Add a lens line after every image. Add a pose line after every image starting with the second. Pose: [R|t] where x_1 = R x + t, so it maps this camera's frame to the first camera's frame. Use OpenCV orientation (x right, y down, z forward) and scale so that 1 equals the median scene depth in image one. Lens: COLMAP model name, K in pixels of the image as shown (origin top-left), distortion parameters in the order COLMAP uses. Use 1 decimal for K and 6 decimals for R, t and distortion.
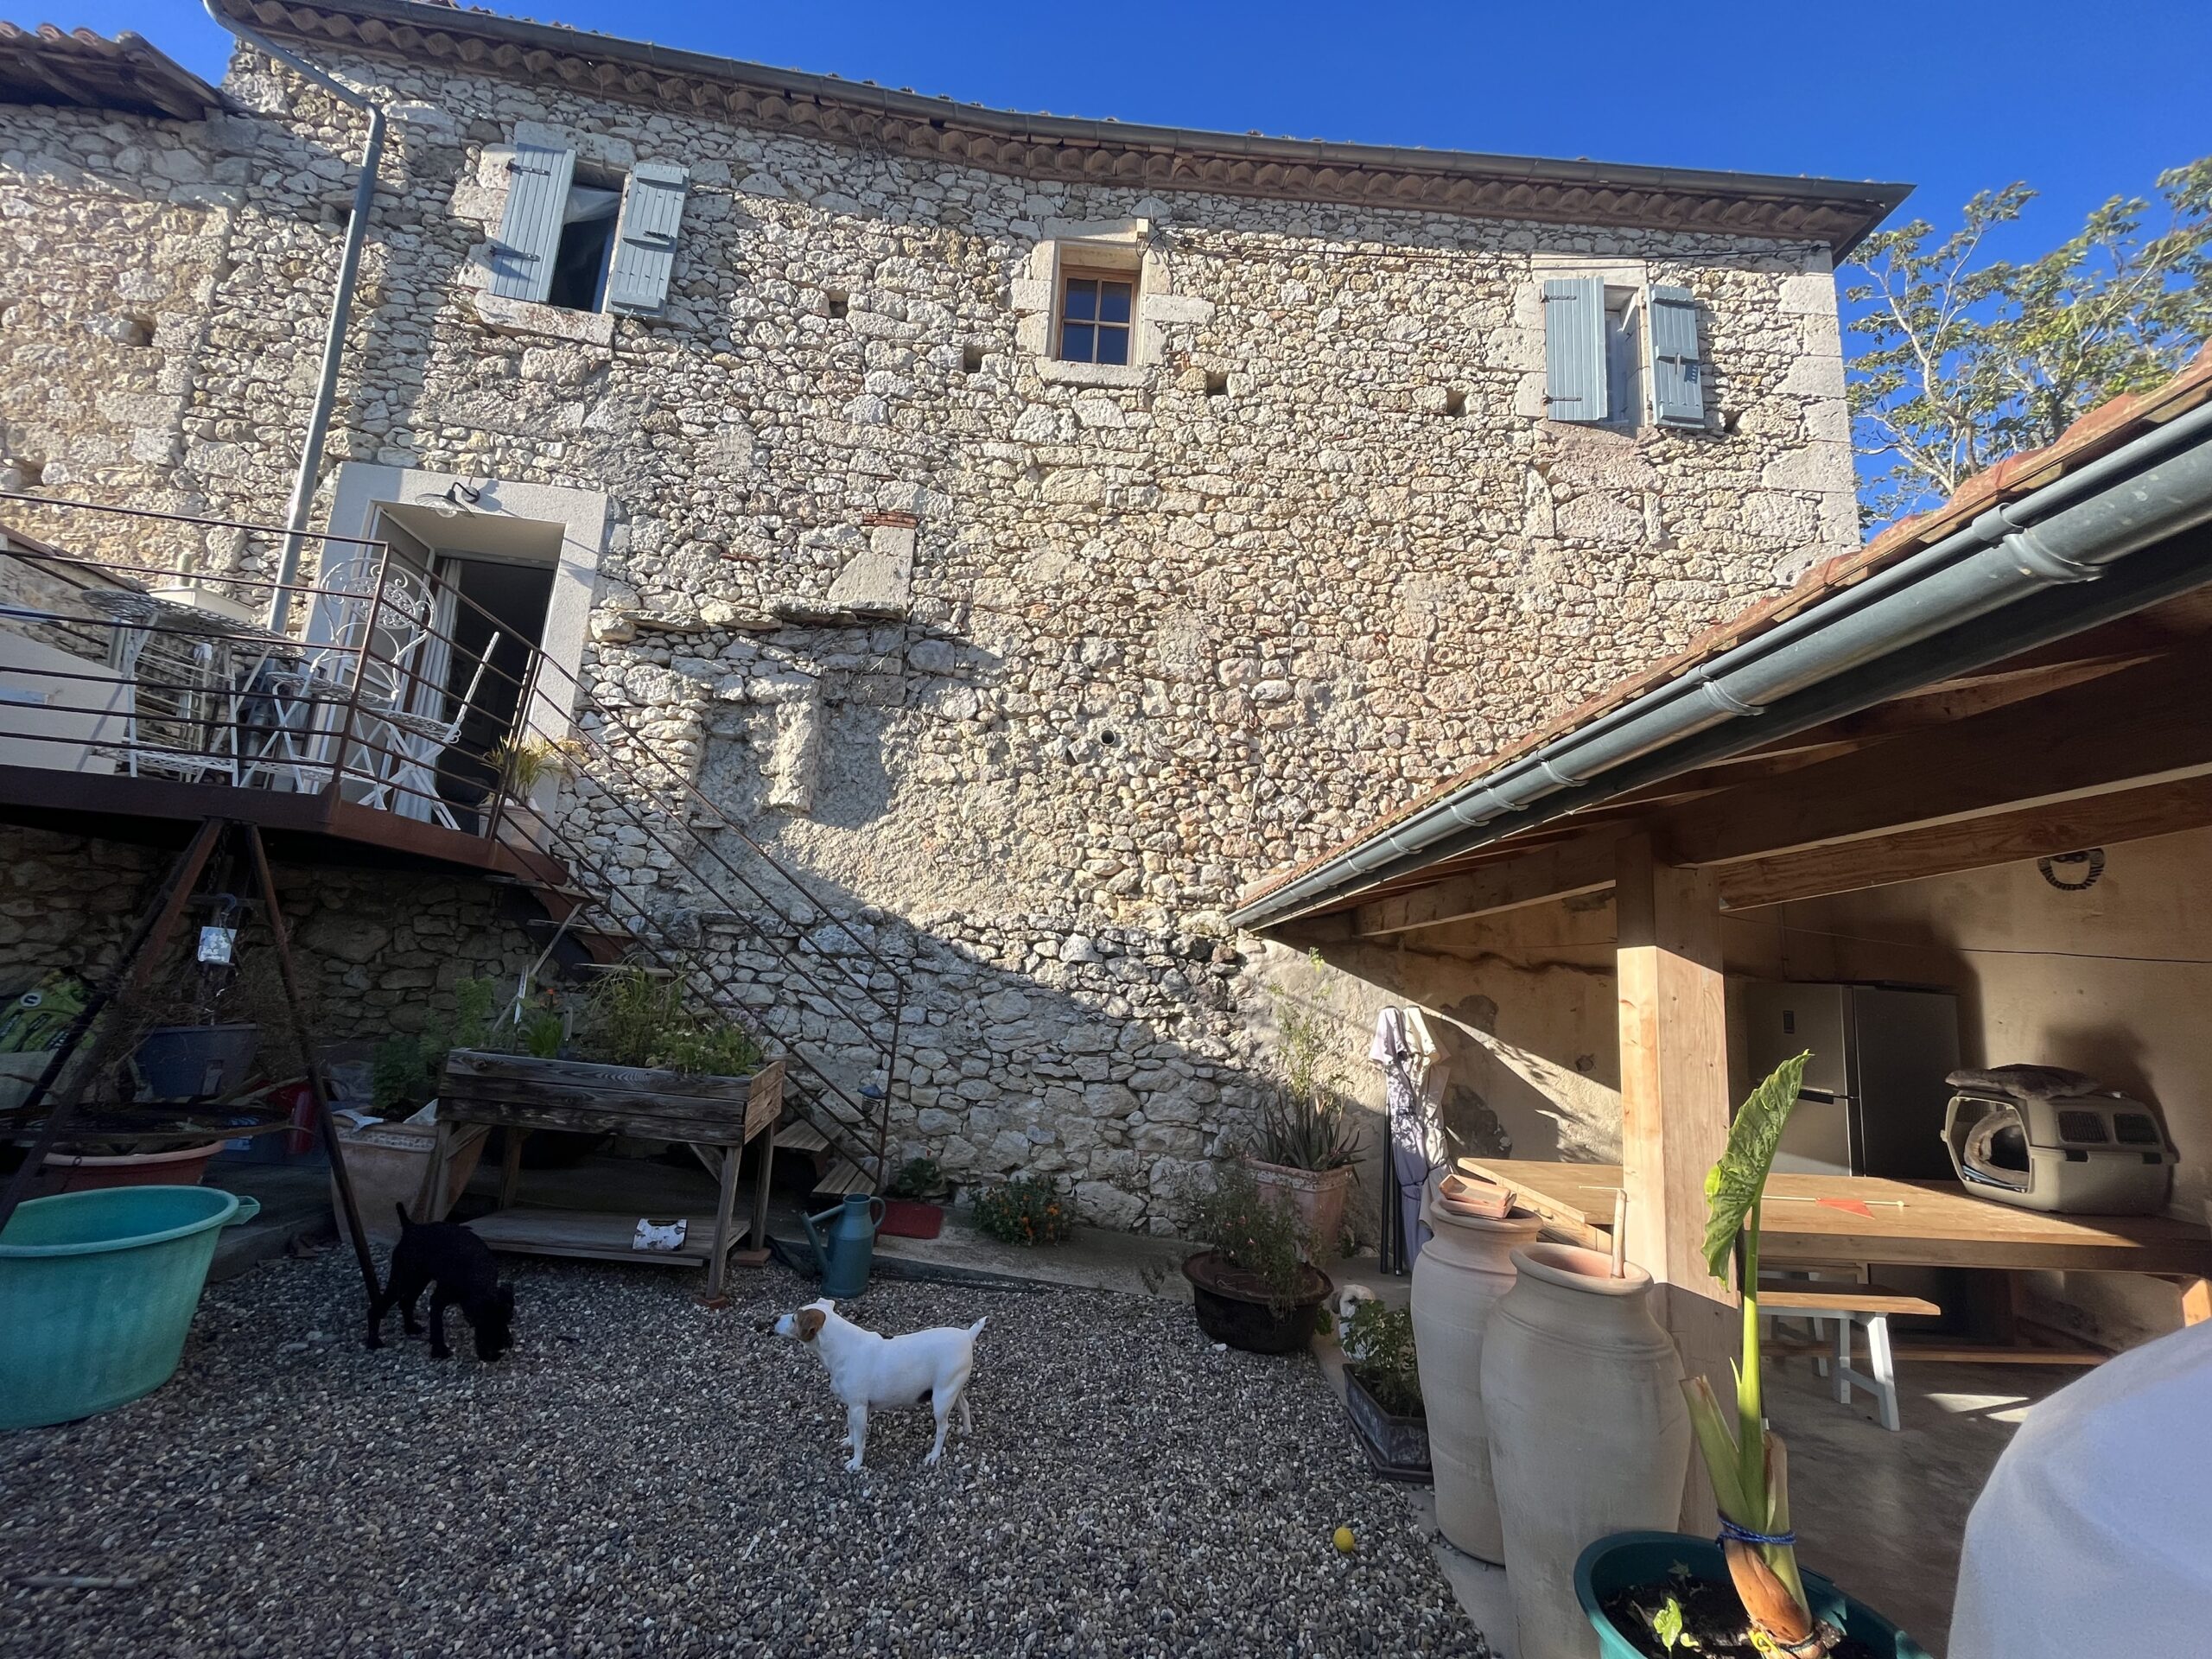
lens RADIAL K [[892.5, 0, 1103.3], [0, 892.5, 823.0], [0, 0, 1]] dist [-0.001293, -0.001511]
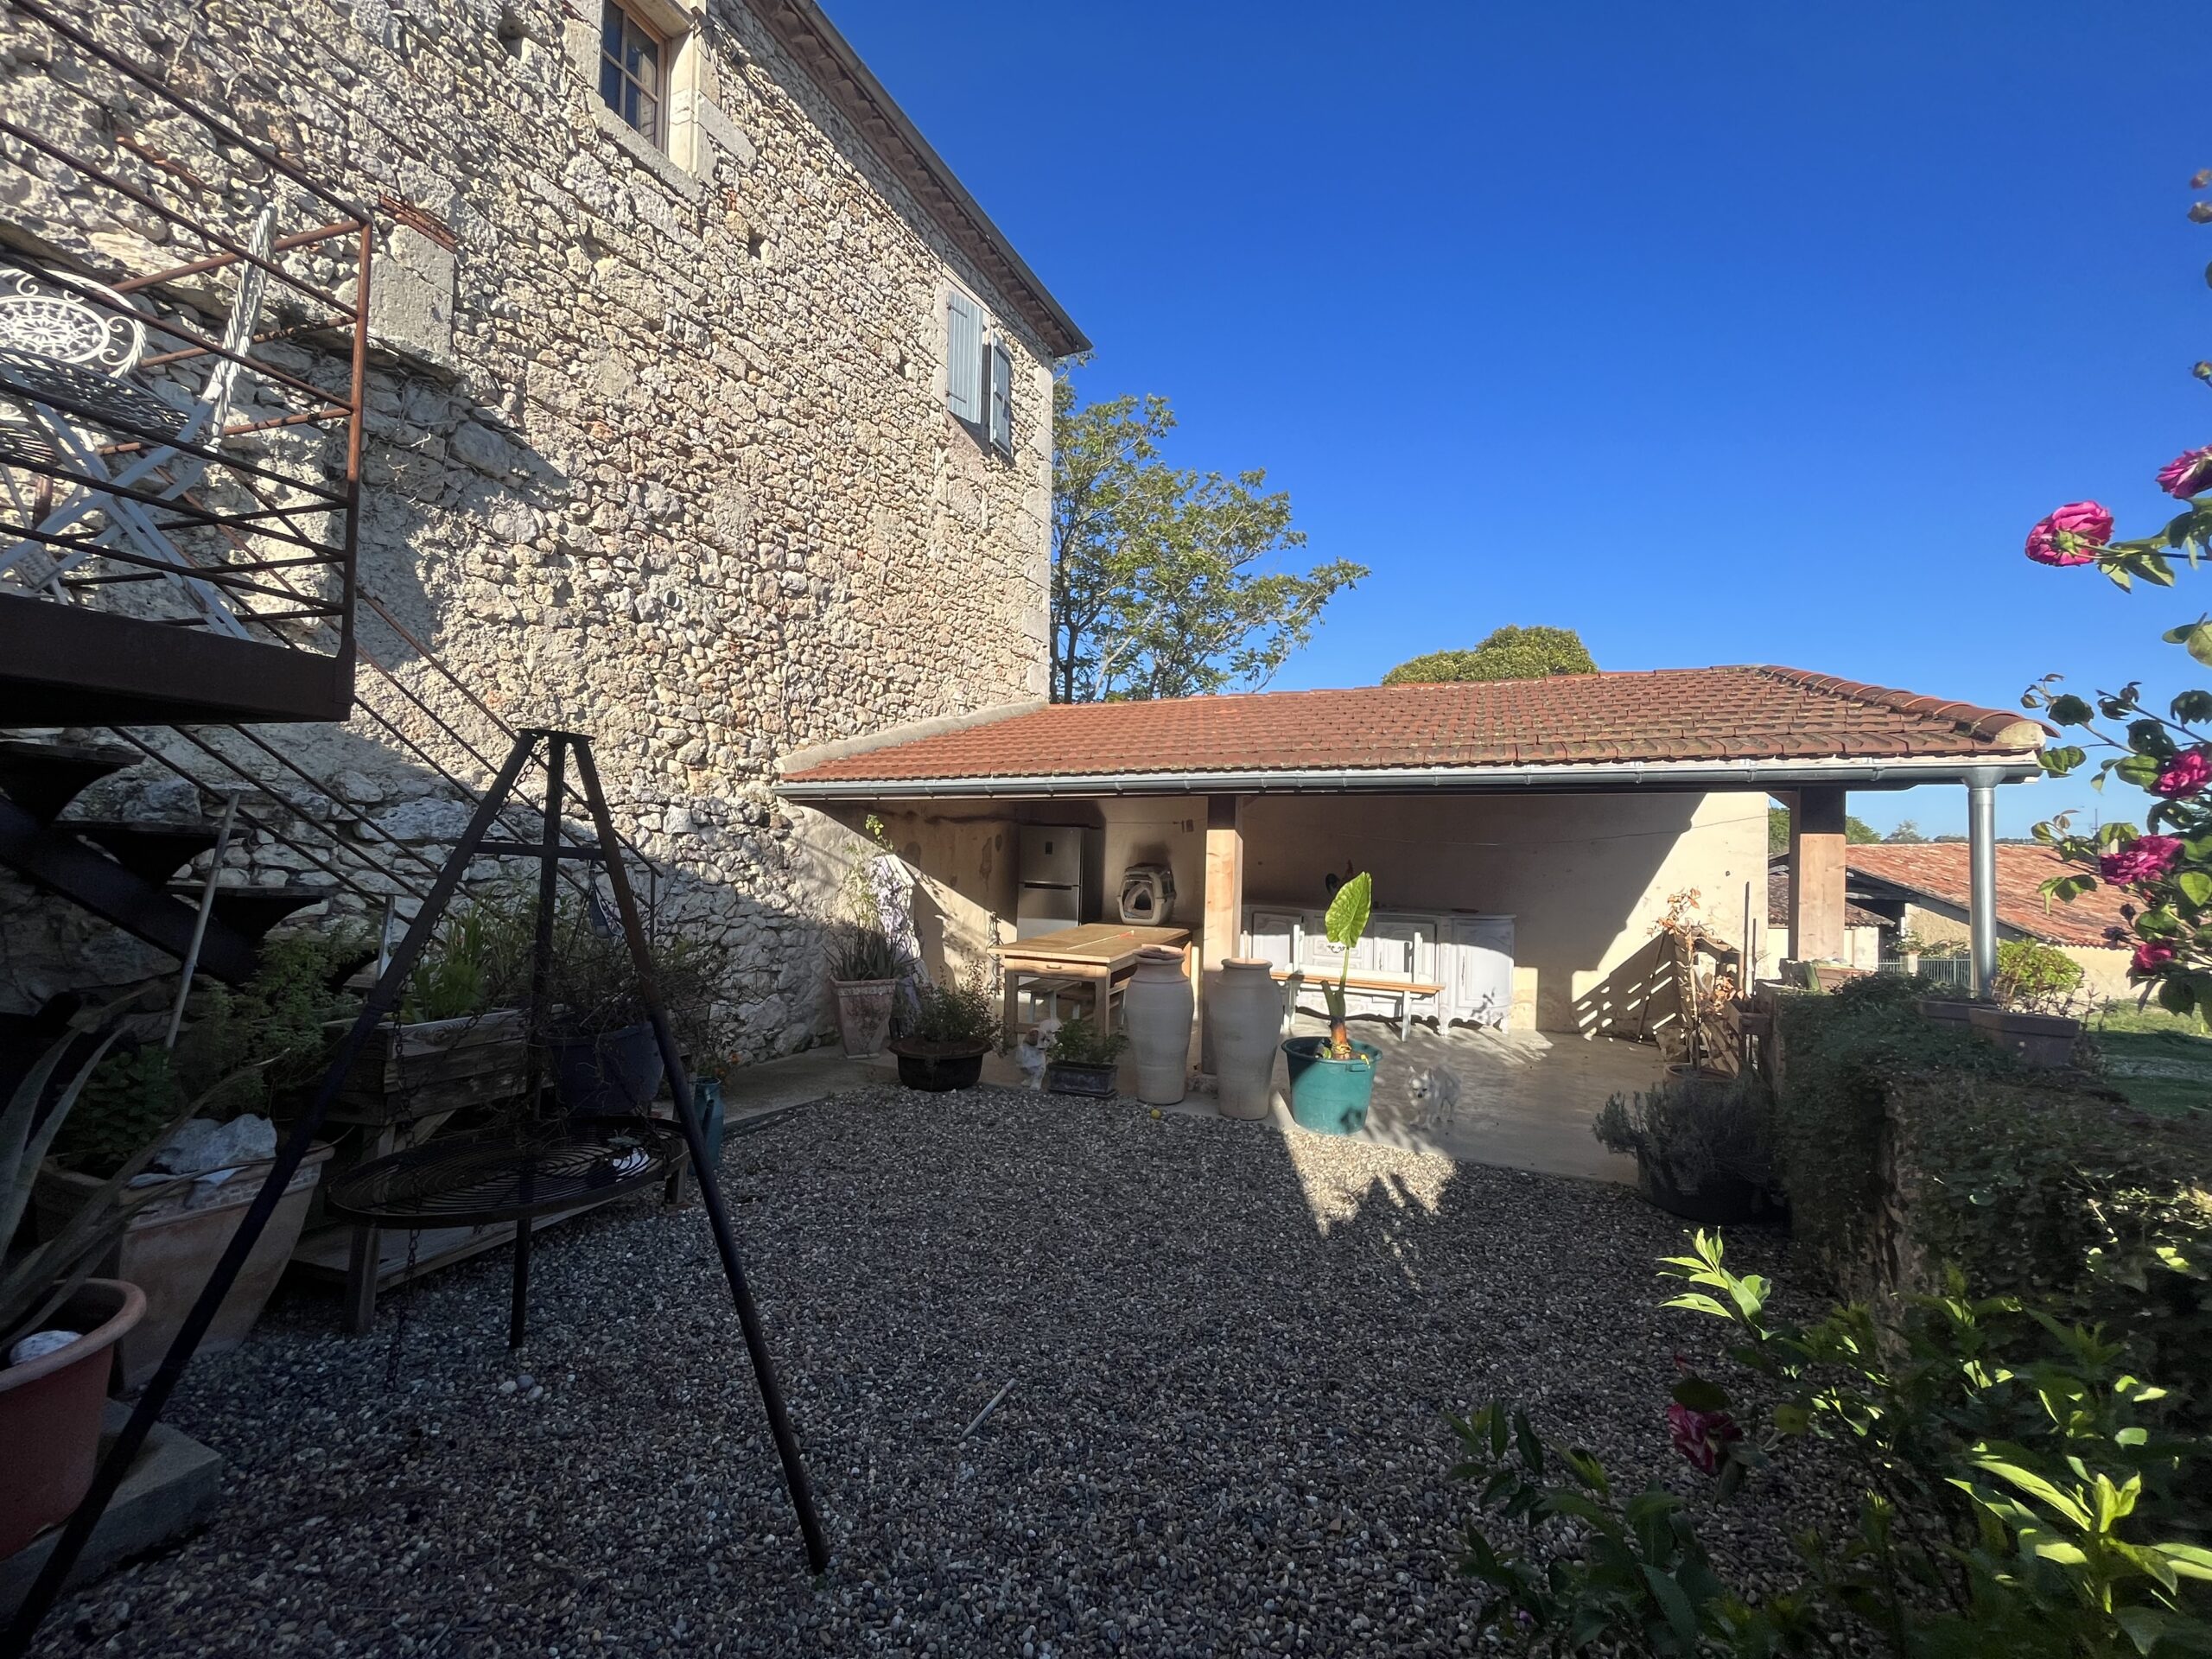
lens RADIAL K [[892.5, 0, 1103.1], [0, 892.5, 827.2], [0, 0, 1]] dist [-0.001293, -0.001511]
pose [[0.420556, -0.044861, 0.906157, -0.698101], [-0.146551, 0.982302, 0.116647, -0.036125], [-0.895352, -0.181855, 0.406538, 0.159300]]
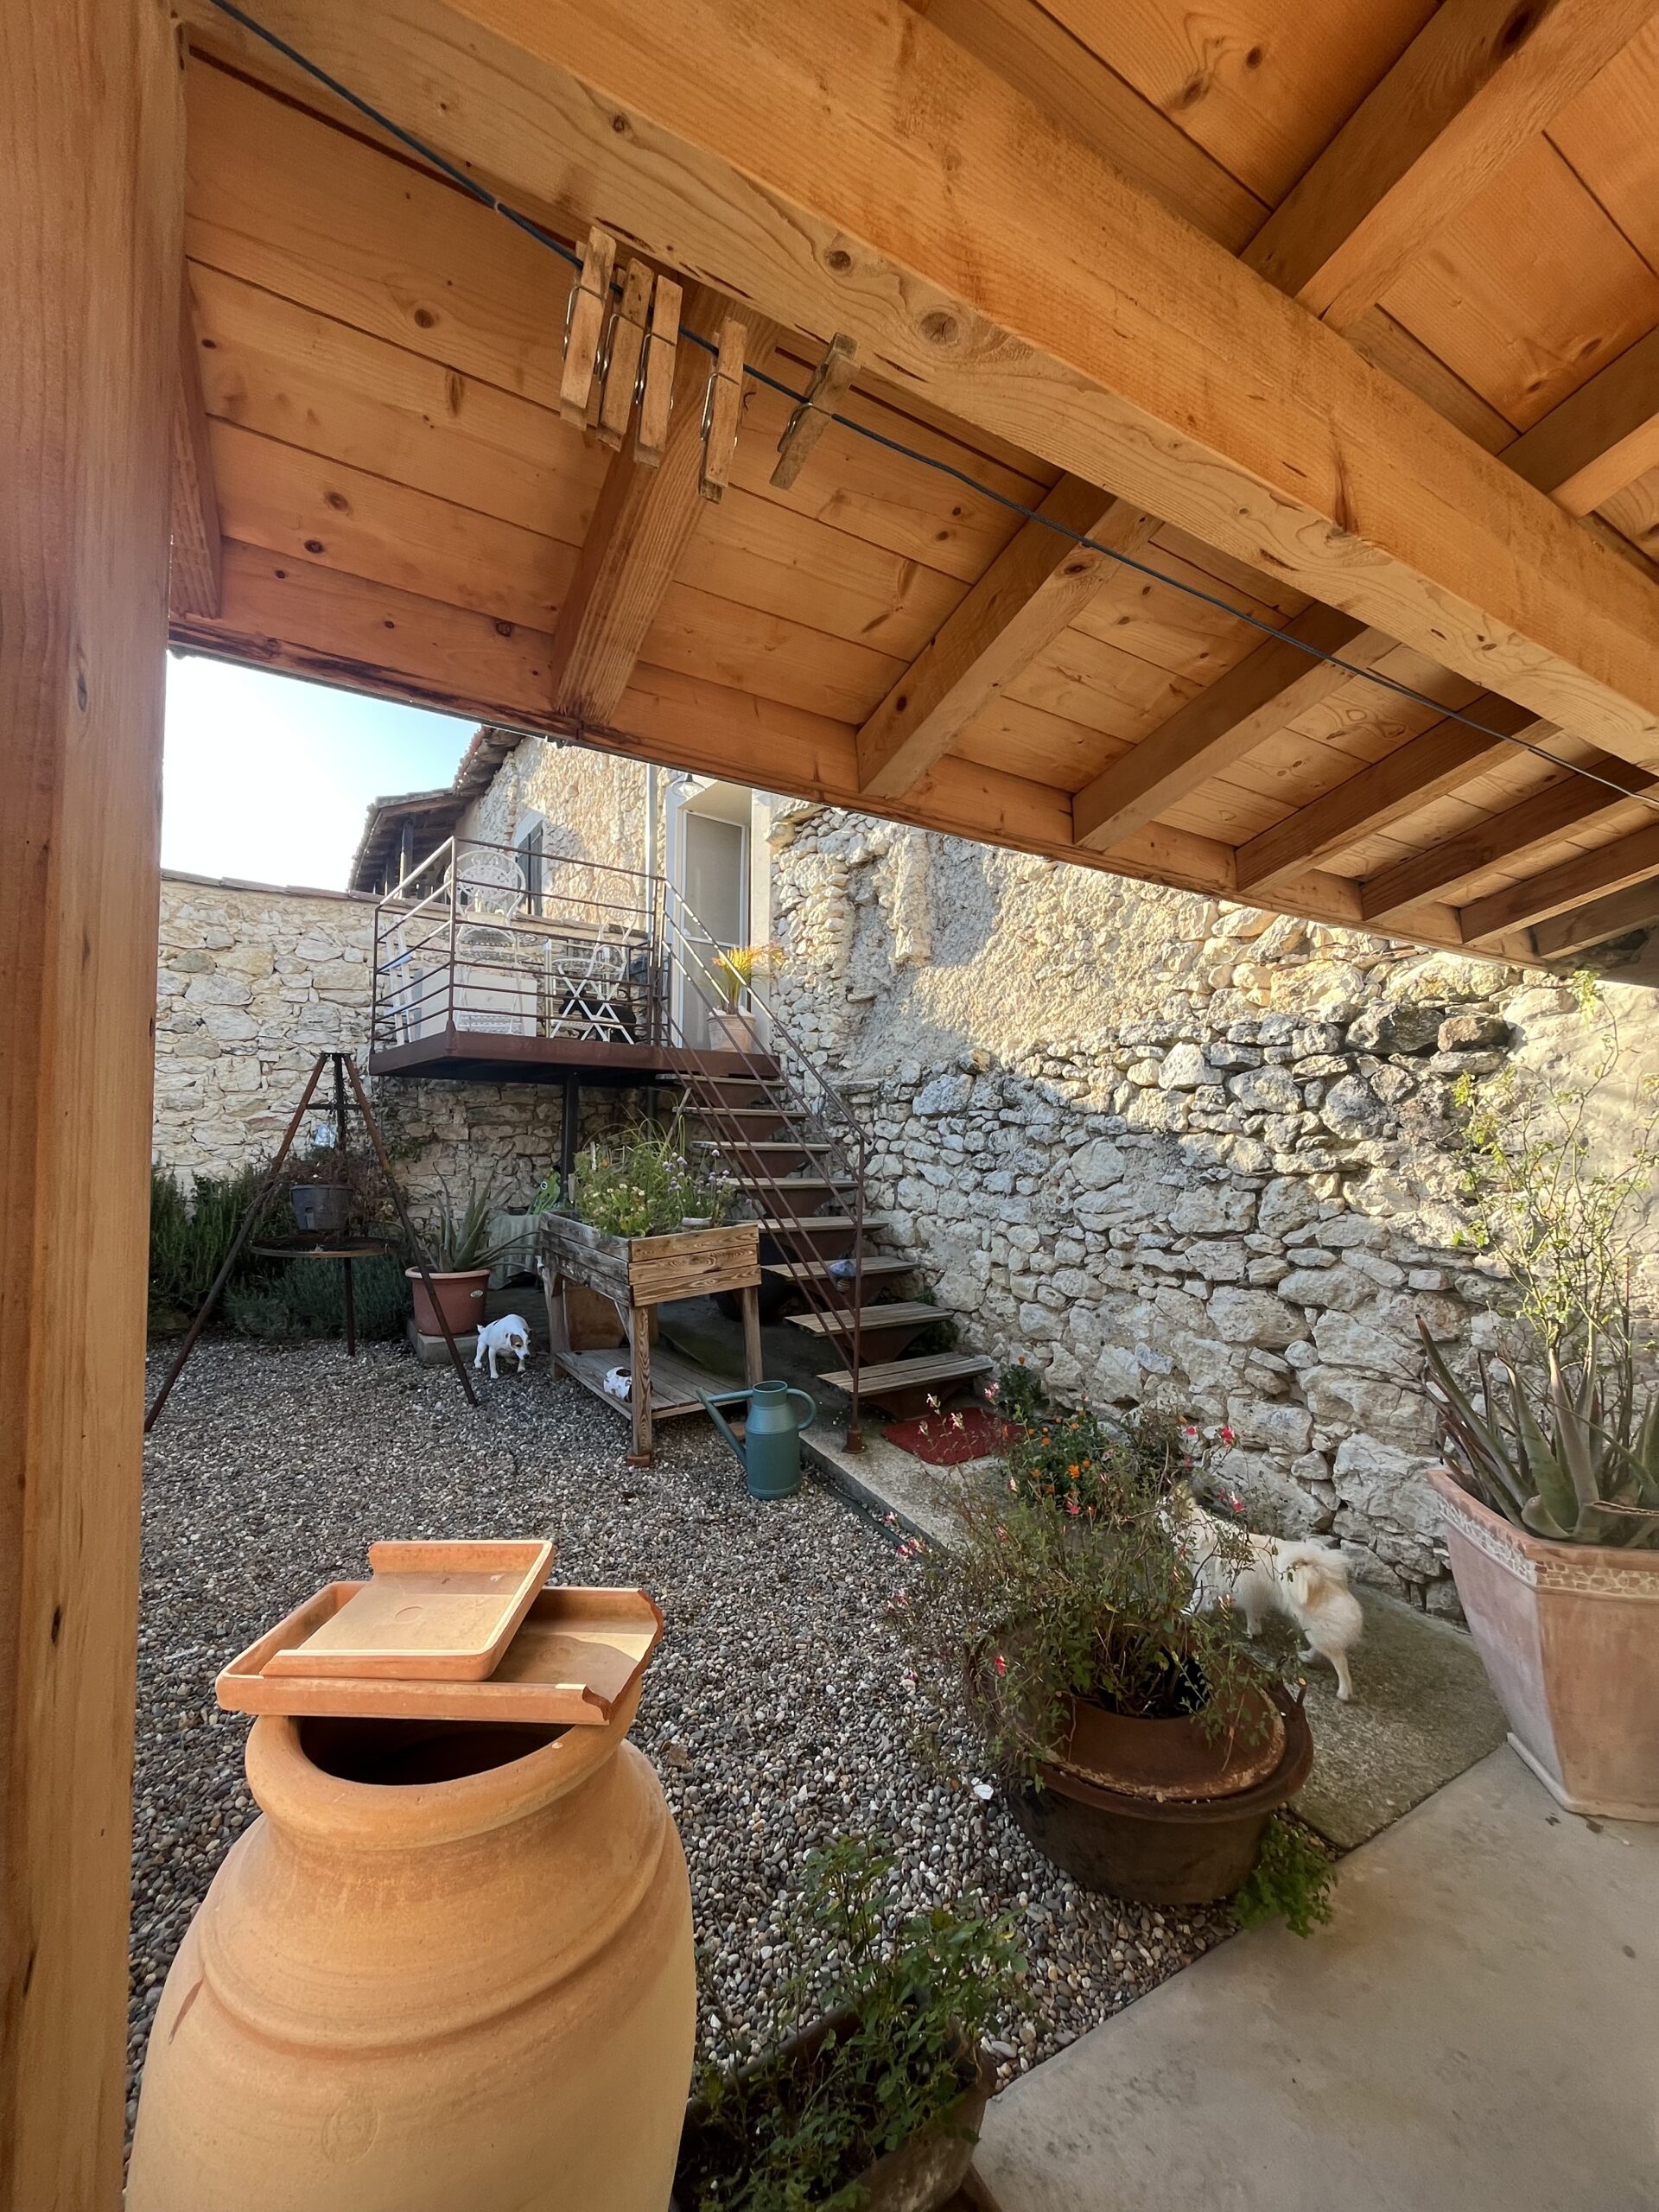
lens RADIAL K [[892.5, 0, 830.9], [0, 892.5, 1099.7], [0, 0, 1]] dist [-0.001293, -0.001511]
pose [[0.482178, -0.113266, -0.868720, 0.361893], [0.181909, 0.982939, -0.027191, 0.129795], [0.856979, -0.144917, 0.494556, 0.467762]]
